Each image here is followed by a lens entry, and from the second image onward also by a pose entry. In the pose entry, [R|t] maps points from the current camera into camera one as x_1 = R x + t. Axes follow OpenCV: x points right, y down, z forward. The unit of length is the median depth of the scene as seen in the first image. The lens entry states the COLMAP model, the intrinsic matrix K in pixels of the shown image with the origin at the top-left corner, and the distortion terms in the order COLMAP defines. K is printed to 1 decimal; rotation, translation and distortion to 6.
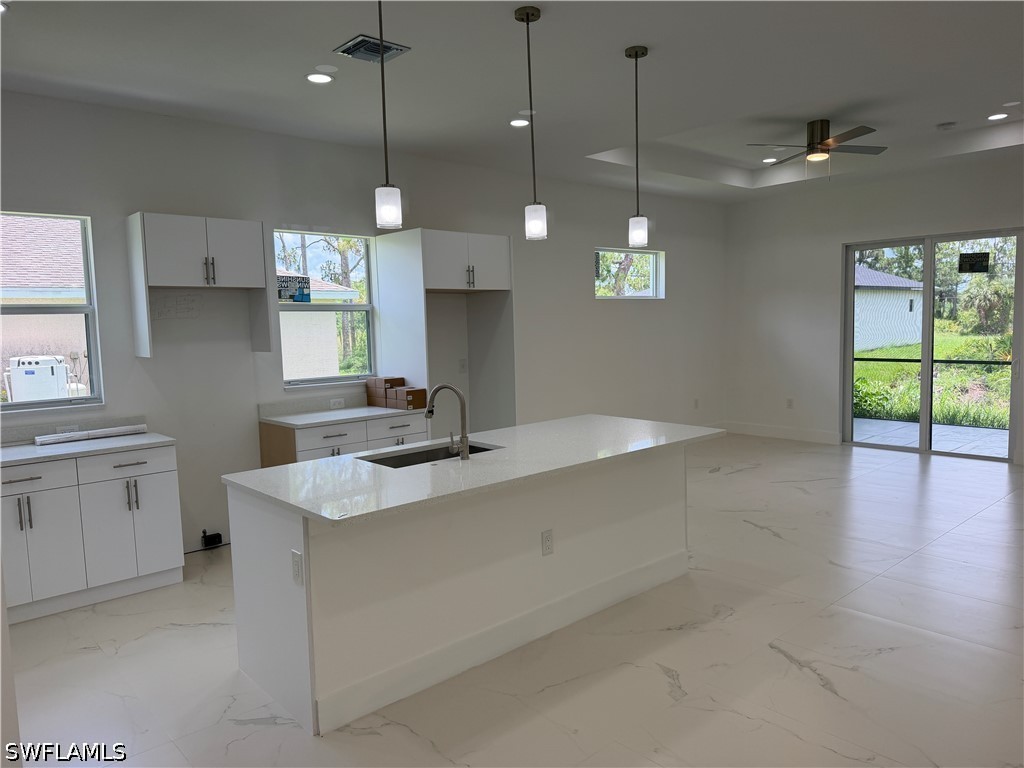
lens RADIAL K [[715.6, 0, 520.7], [0, 715.6, 388.1], [0, 0, 1]] dist [0.073017, -0.097086]
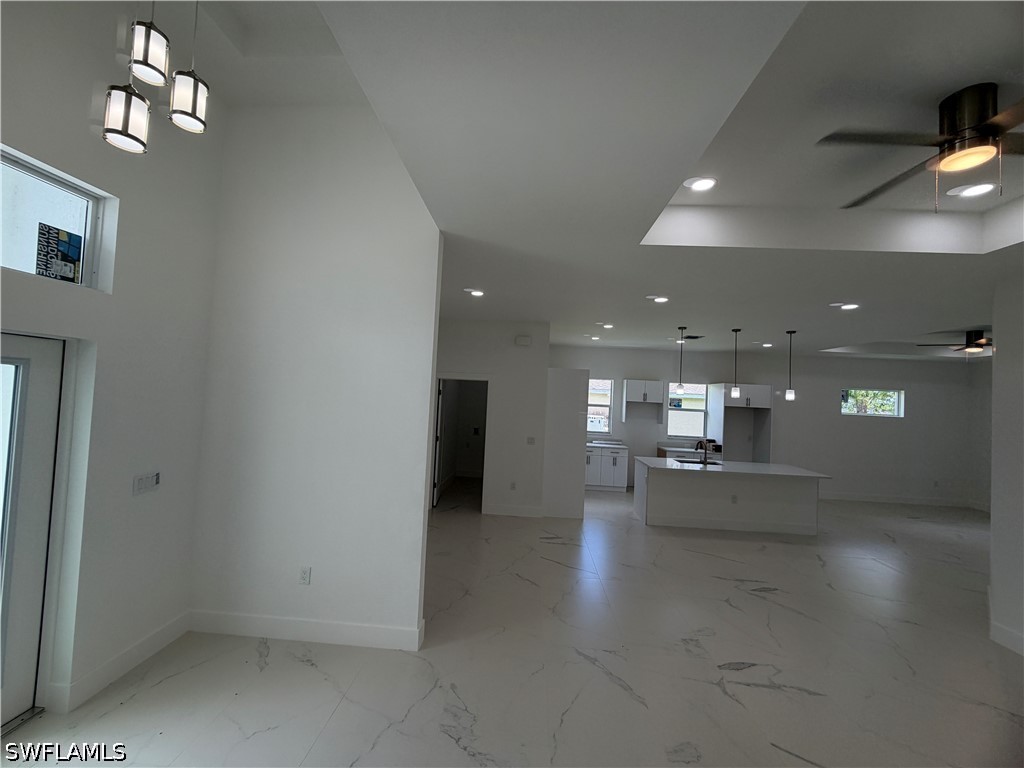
lens RADIAL K [[408.0, 0, 507.8], [0, 408.0, 384.2], [0, 0, 1]] dist [0.000086, -0.000620]
pose [[0.695289, 0.037670, -0.717742, 0.361511], [-0.133707, 0.987972, -0.077672, 0.001799], [0.706184, 0.149971, 0.691963, -0.559175]]
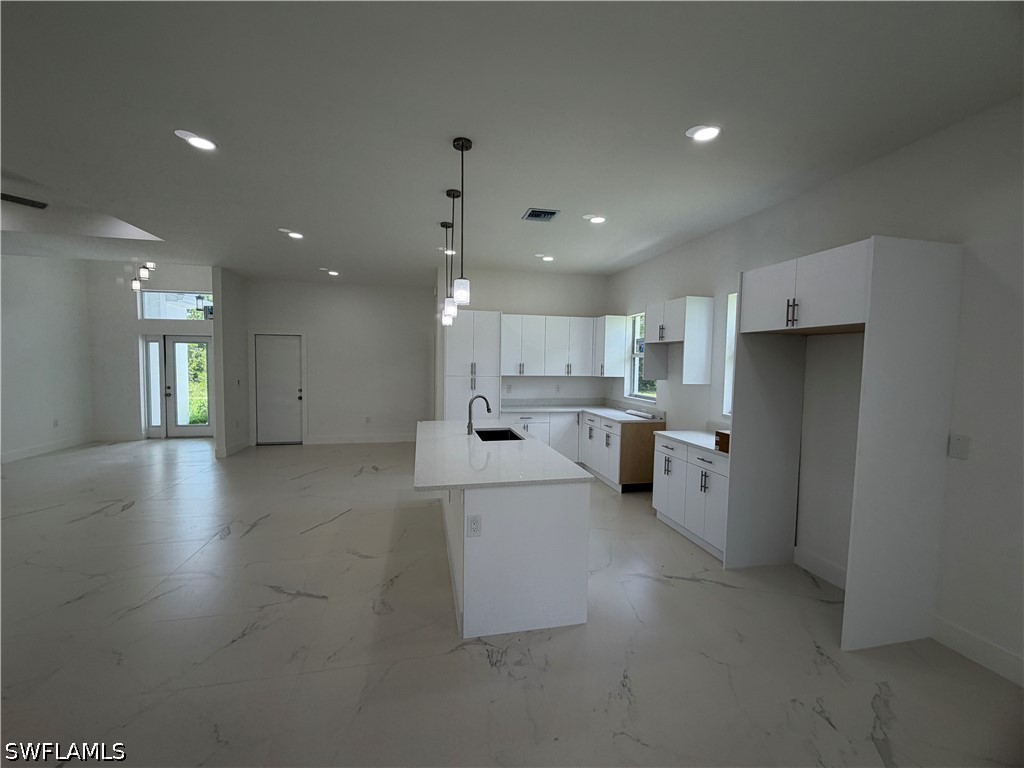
lens RADIAL K [[408.0, 0, 507.5], [0, 408.0, 385.3], [0, 0, 1]] dist [0.000086, -0.000620]
pose [[-0.505043, 0.069153, -0.860319, 0.489337], [-0.083149, 0.988250, 0.128248, -0.109645], [0.859080, 0.136305, -0.493359, 0.975998]]
